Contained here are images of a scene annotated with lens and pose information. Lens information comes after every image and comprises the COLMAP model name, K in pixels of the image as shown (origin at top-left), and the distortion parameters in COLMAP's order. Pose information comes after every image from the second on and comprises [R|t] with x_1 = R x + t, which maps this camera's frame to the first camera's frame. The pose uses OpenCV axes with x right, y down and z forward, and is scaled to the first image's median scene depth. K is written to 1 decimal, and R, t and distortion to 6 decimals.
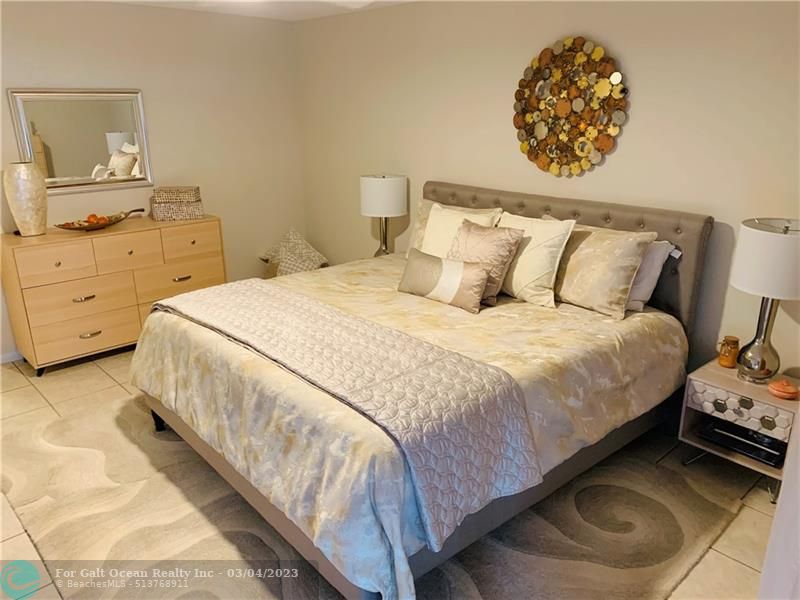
lens RADIAL K [[619.3, 0, 402.2], [0, 619.3, 301.8], [0, 0, 1]] dist [0.060113, -0.054158]
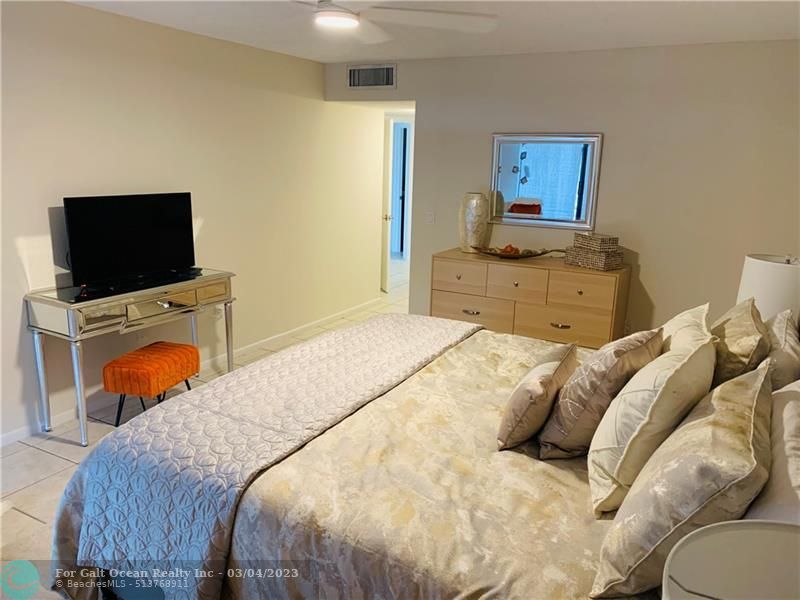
lens RADIAL K [[619.3, 0, 401.4], [0, 619.3, 299.8], [0, 0, 1]] dist [0.060113, -0.054158]
pose [[0.293147, 0.234166, -0.926947, 0.480025], [-0.324797, 0.936271, 0.133805, -0.132262], [0.899206, 0.261845, 0.350522, 0.473266]]
